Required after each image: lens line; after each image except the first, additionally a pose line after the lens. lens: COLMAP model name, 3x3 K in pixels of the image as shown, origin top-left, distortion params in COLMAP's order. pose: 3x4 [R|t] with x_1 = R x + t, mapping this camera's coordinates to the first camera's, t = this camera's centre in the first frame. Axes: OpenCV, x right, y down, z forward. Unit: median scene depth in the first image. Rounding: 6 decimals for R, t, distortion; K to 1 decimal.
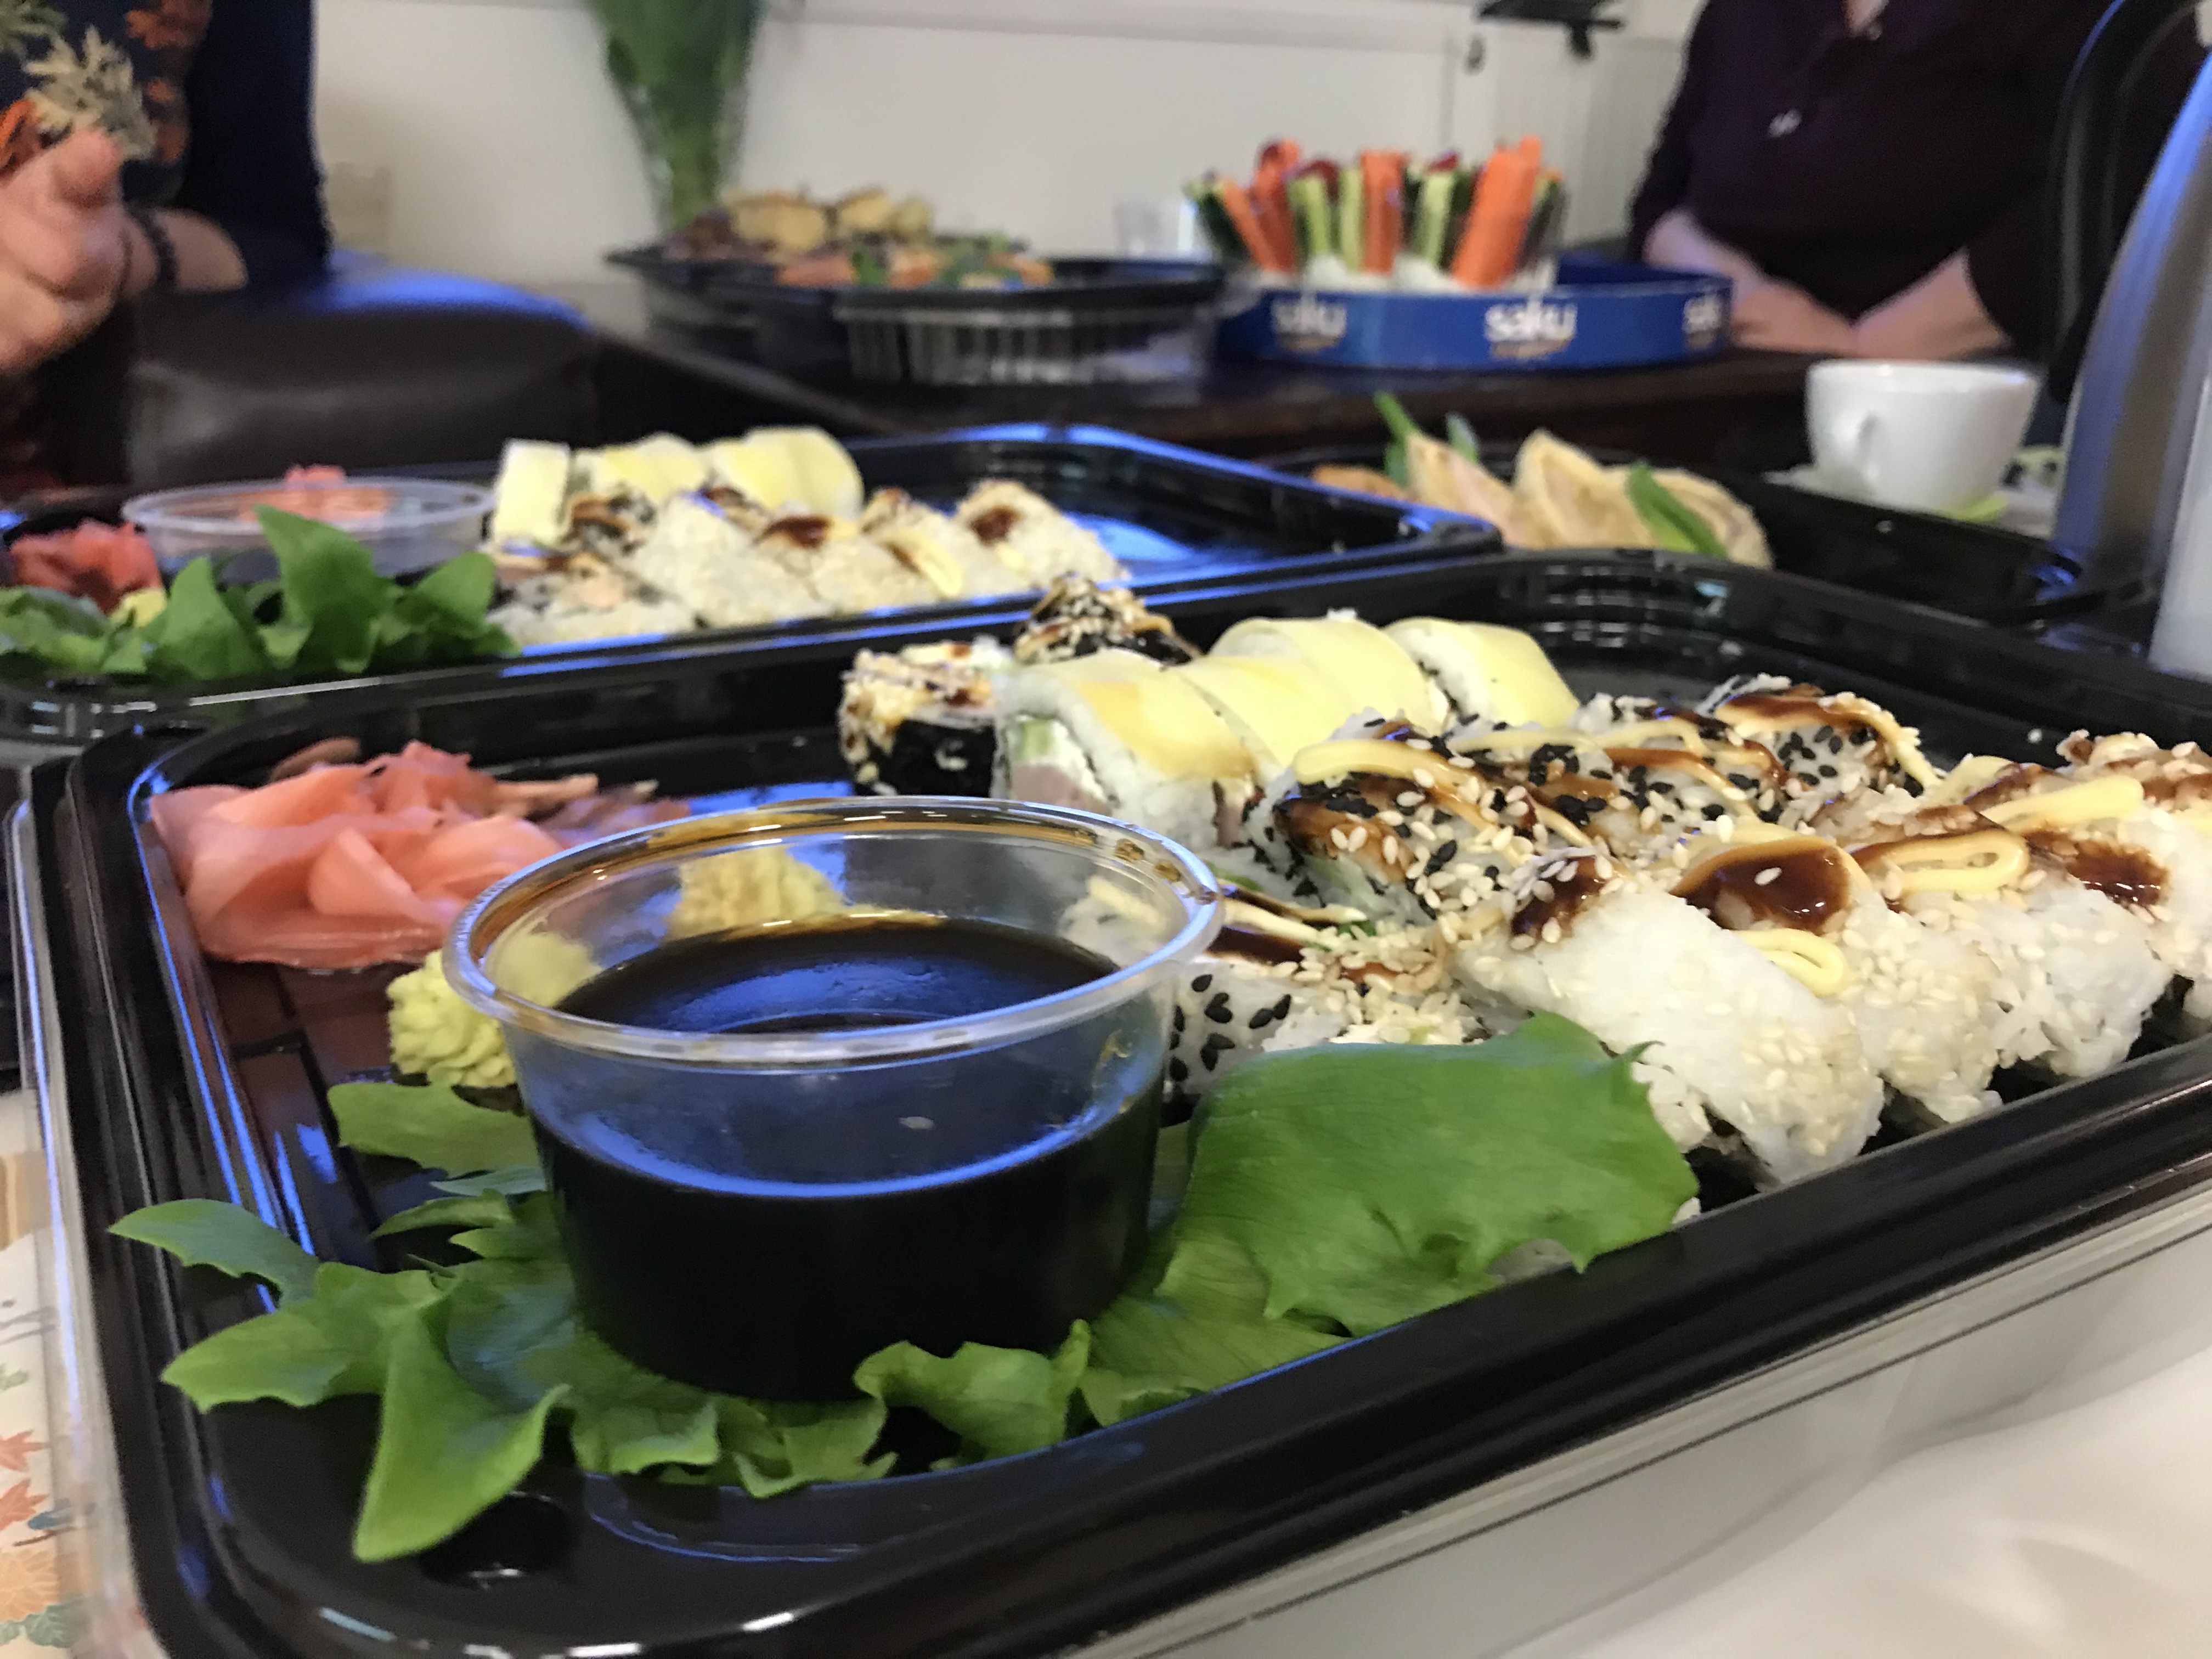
lens RADIAL K [[1854.0, 0, 1062.7], [0, 1854.0, 823.4], [0, 0, 1]] dist [0.009569, -0.012133]
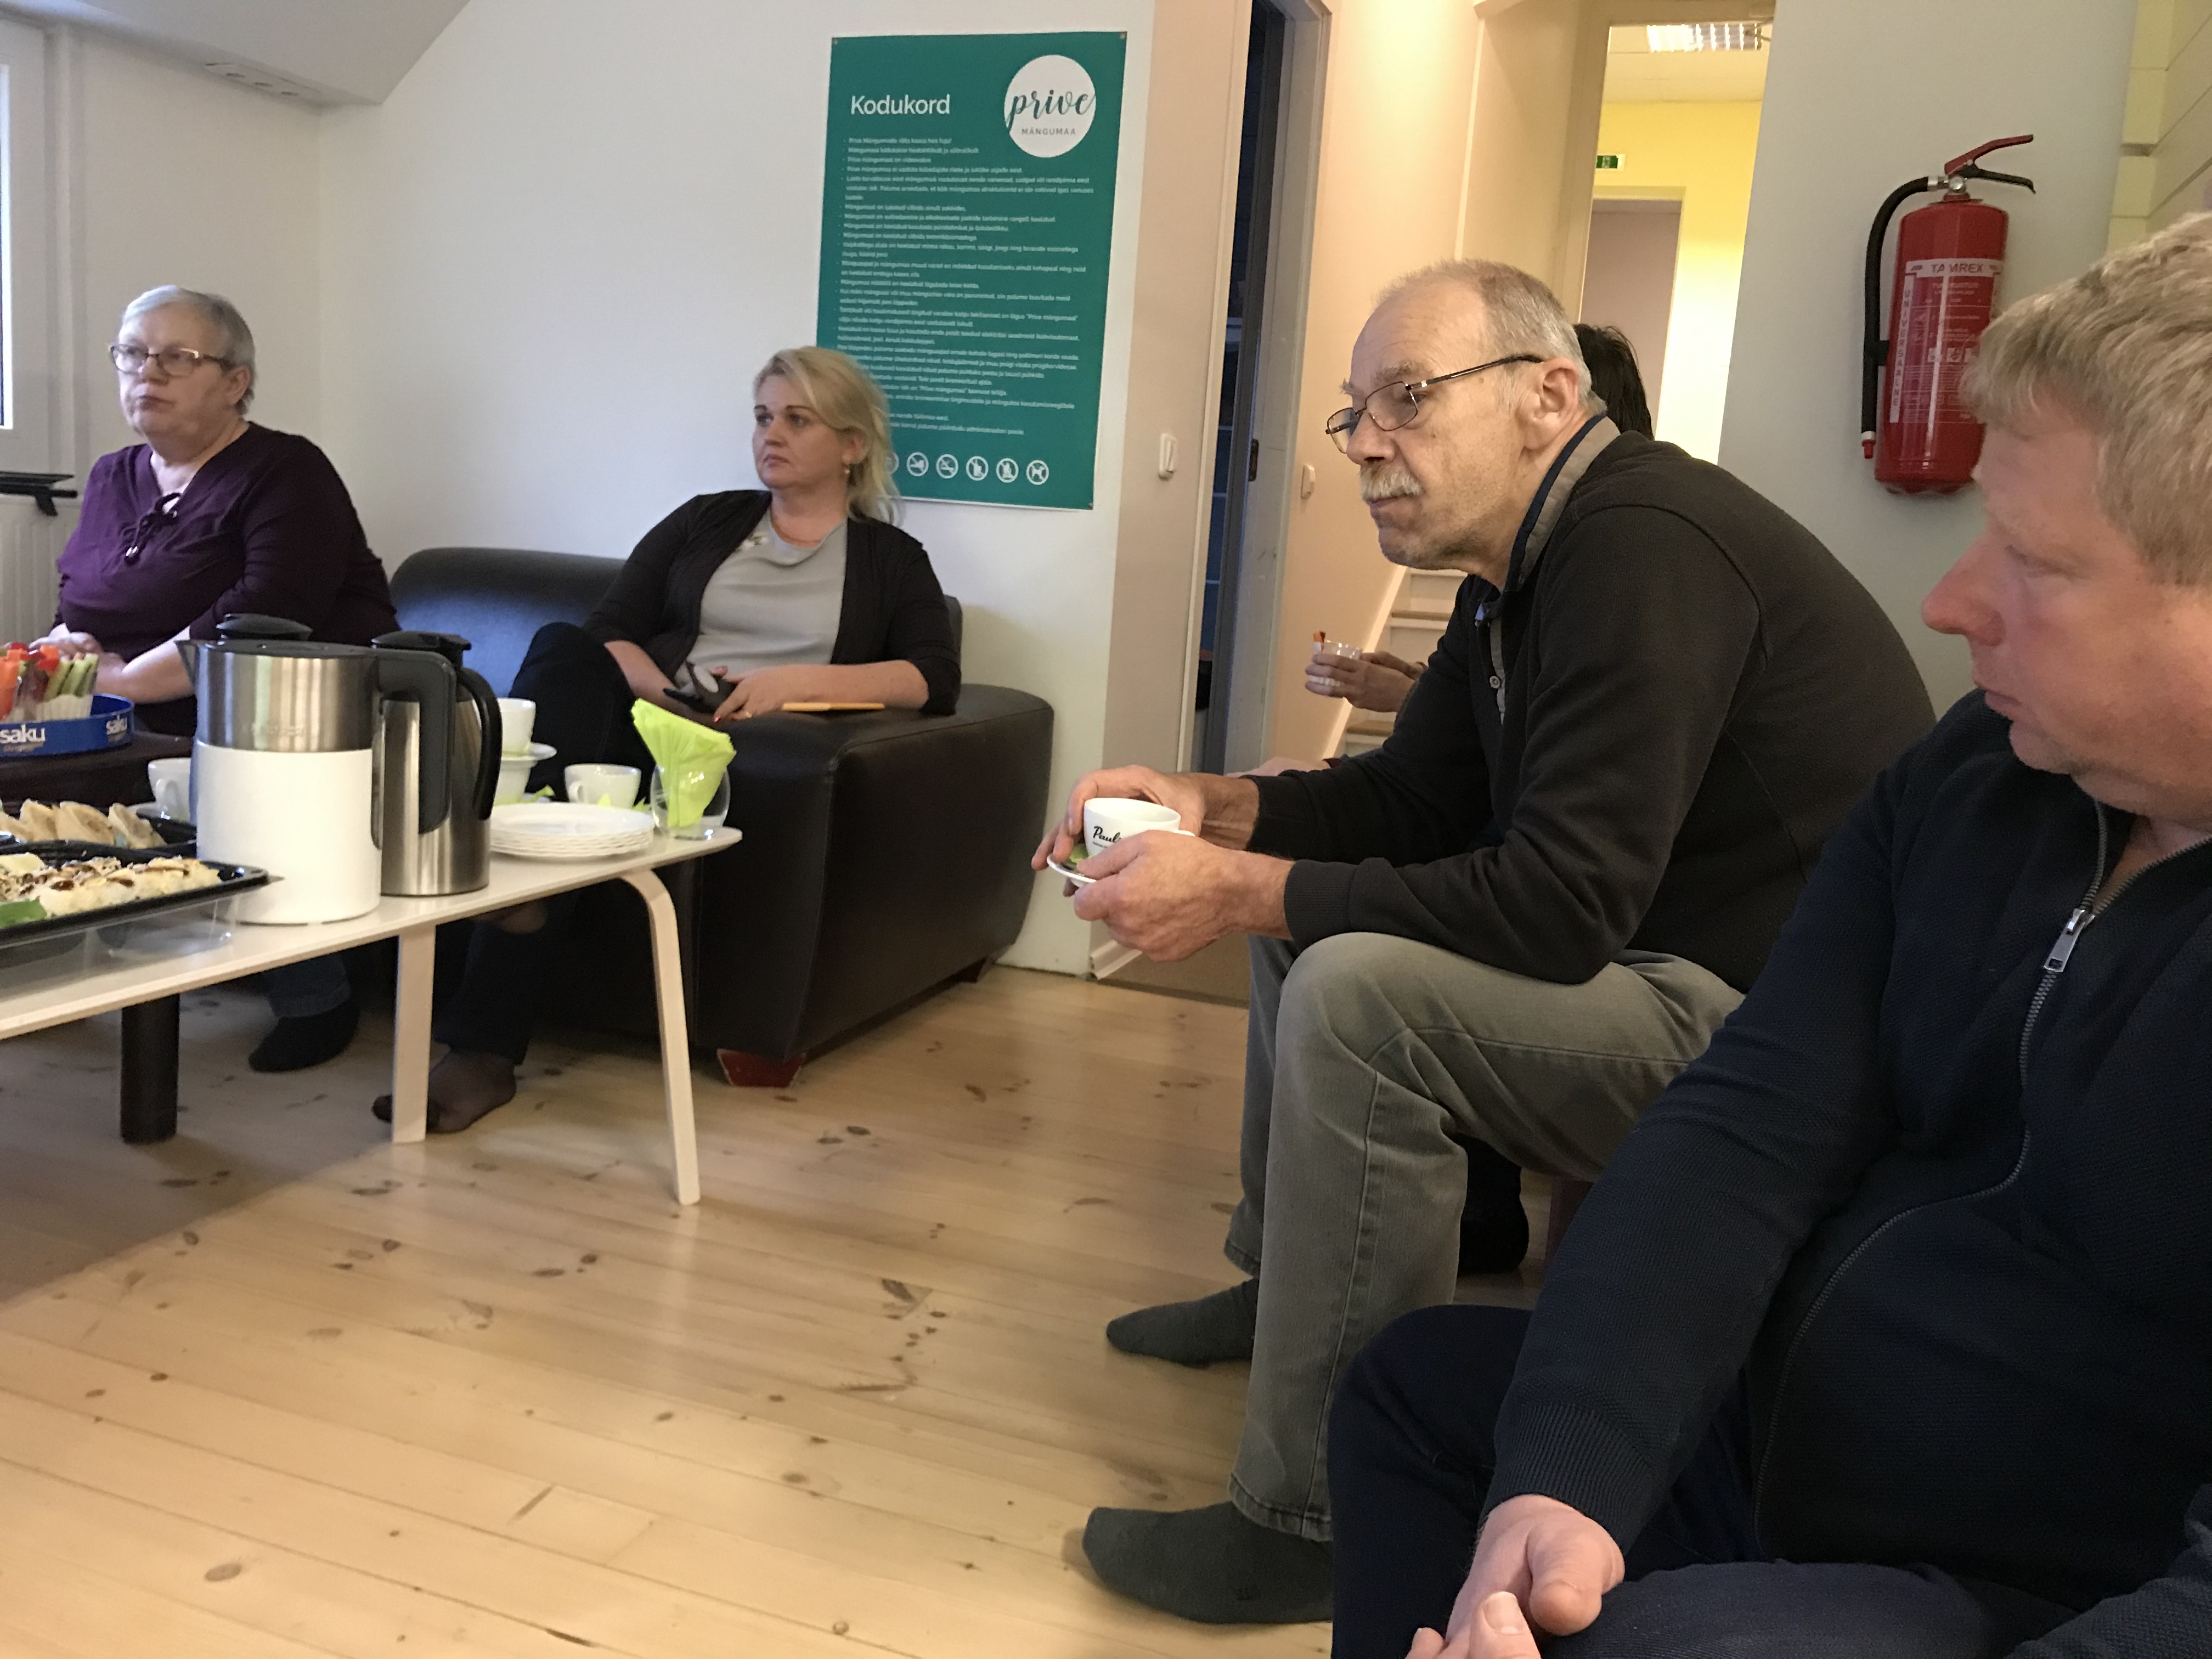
lens RADIAL K [[1854.0, 0, 1062.7], [0, 1854.0, 823.4], [0, 0, 1]] dist [0.009569, -0.012133]
pose [[0.737450, -0.047121, 0.673756, -0.304517], [0.149847, 0.984117, -0.095185, 0.206839], [-0.658570, 0.171155, 0.732798, -1.315675]]
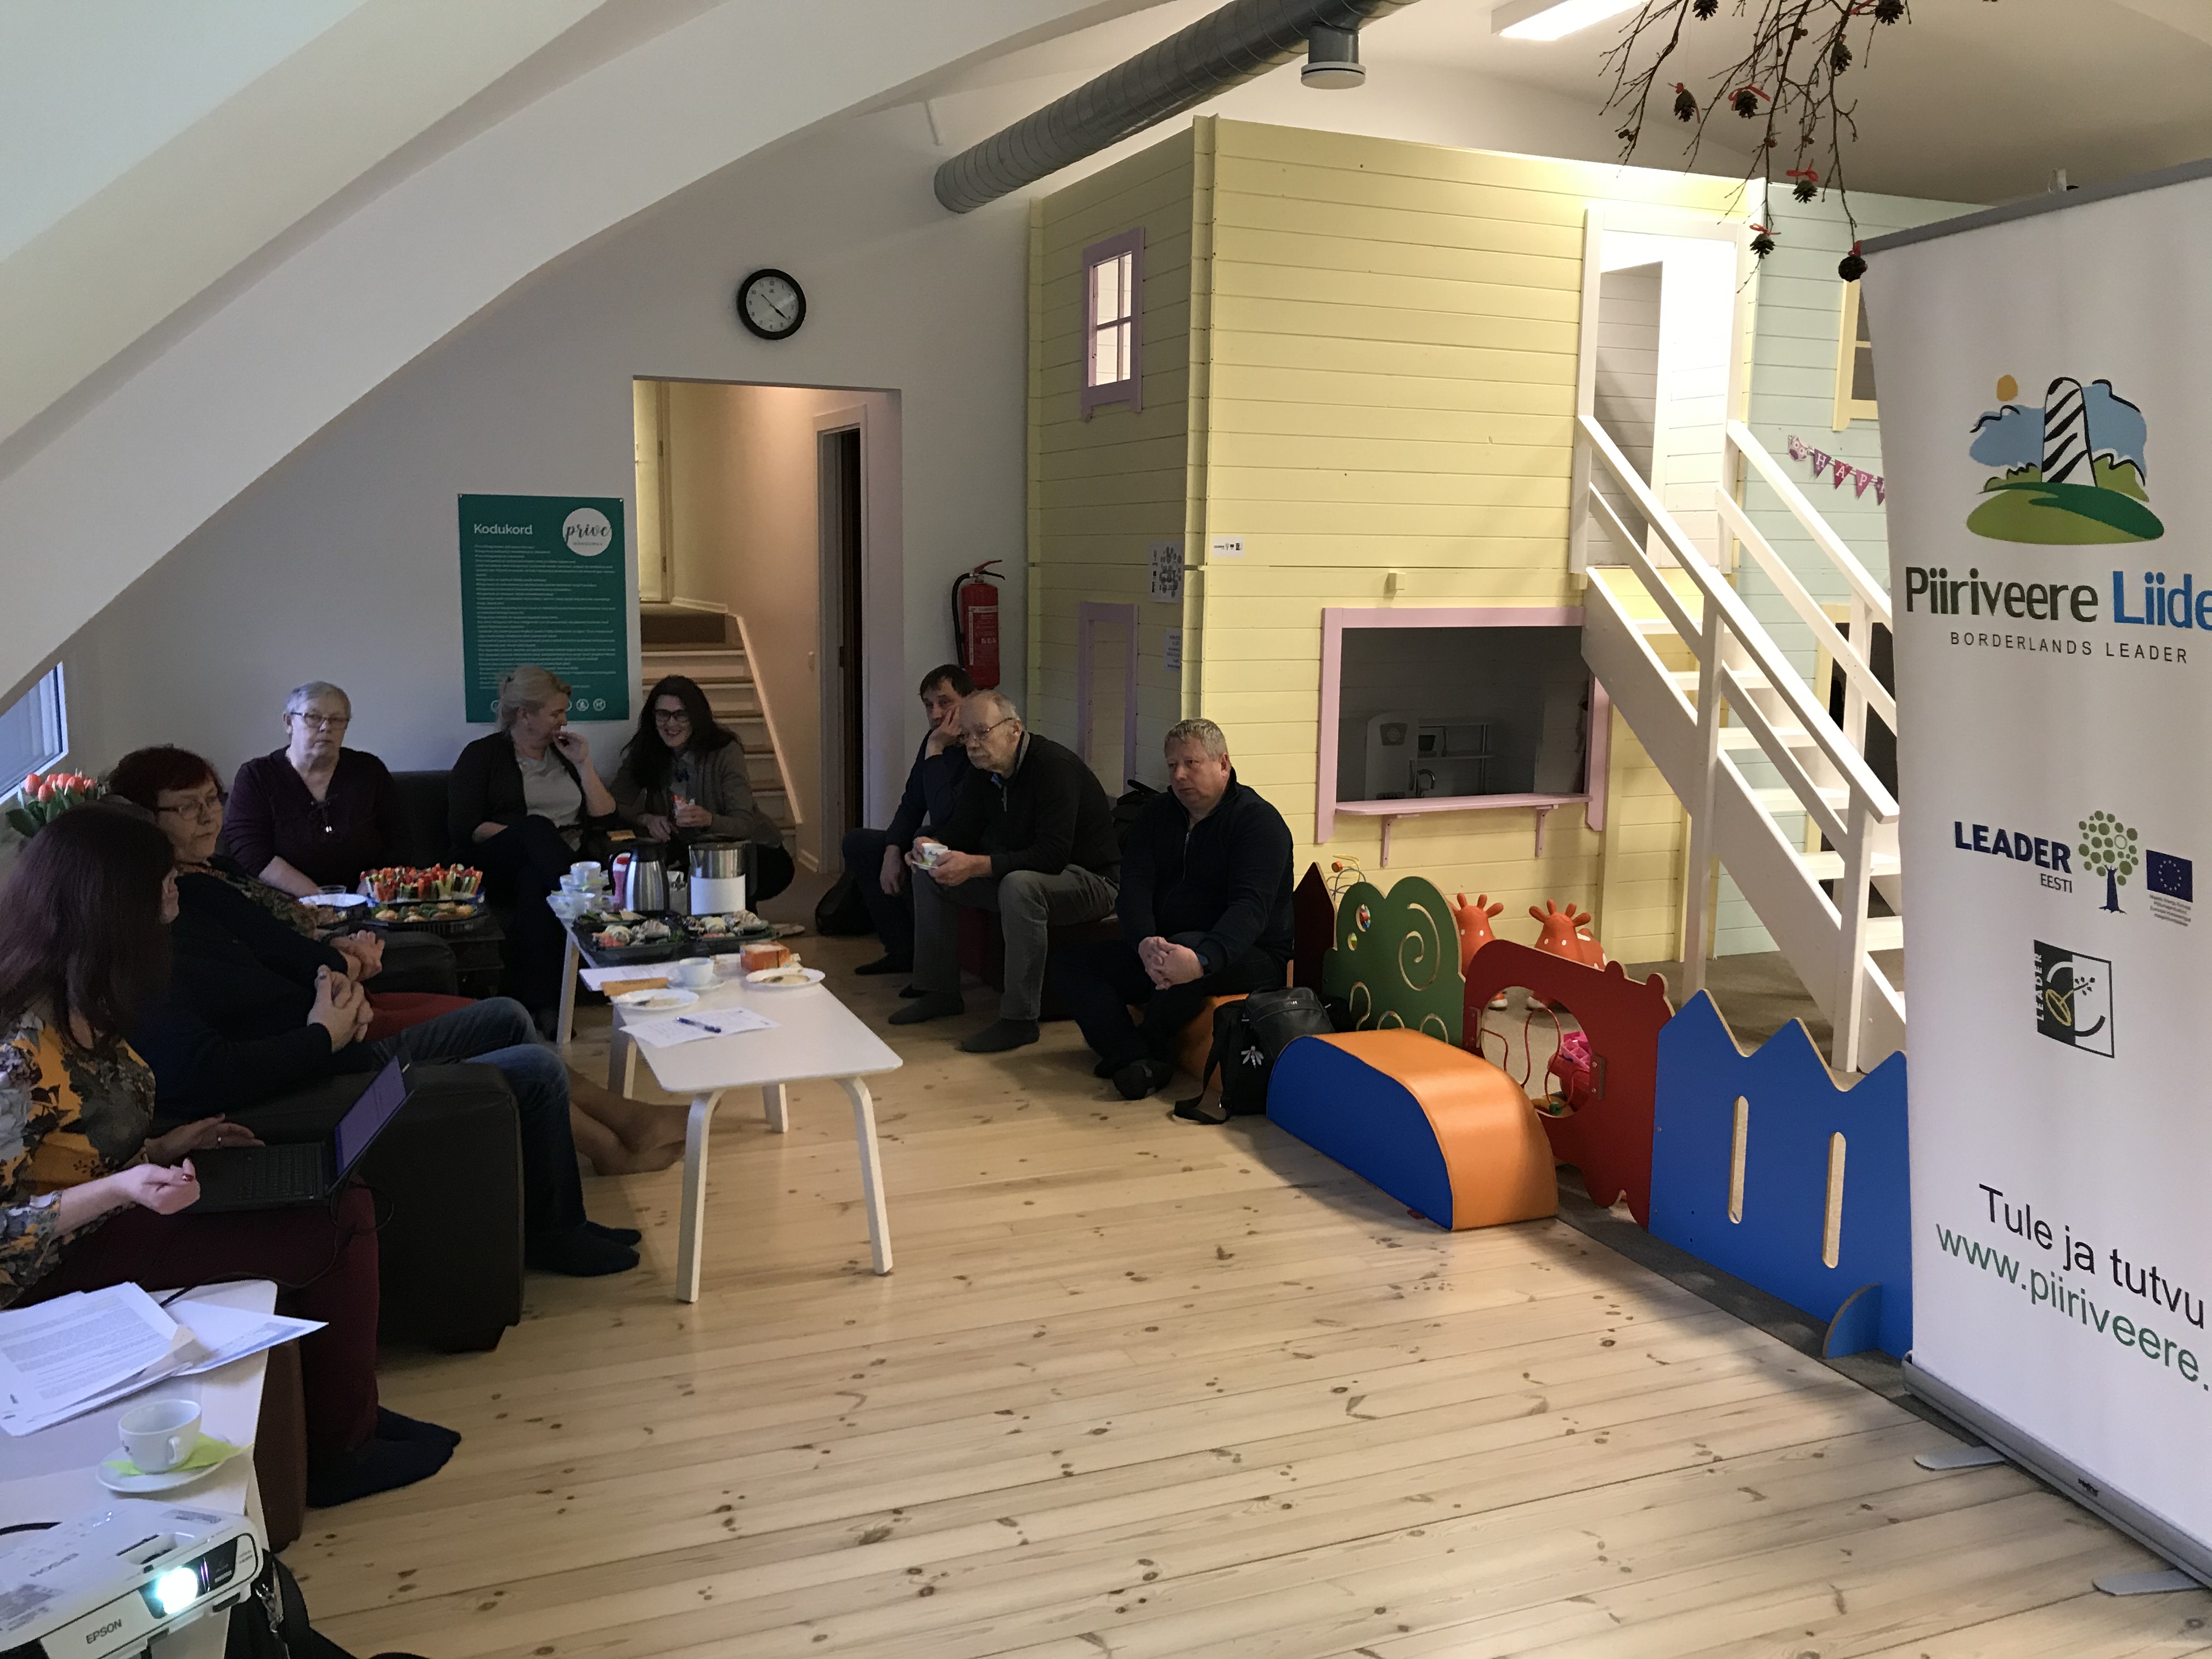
lens RADIAL K [[1854.0, 0, 1062.7], [0, 1854.0, 823.4], [0, 0, 1]] dist [0.009569, -0.012133]
pose [[0.105328, -0.137798, 0.984844, -4.931550], [0.318052, 0.943002, 0.097929, -0.488653], [-0.942204, 0.302917, 0.143151, -1.416698]]
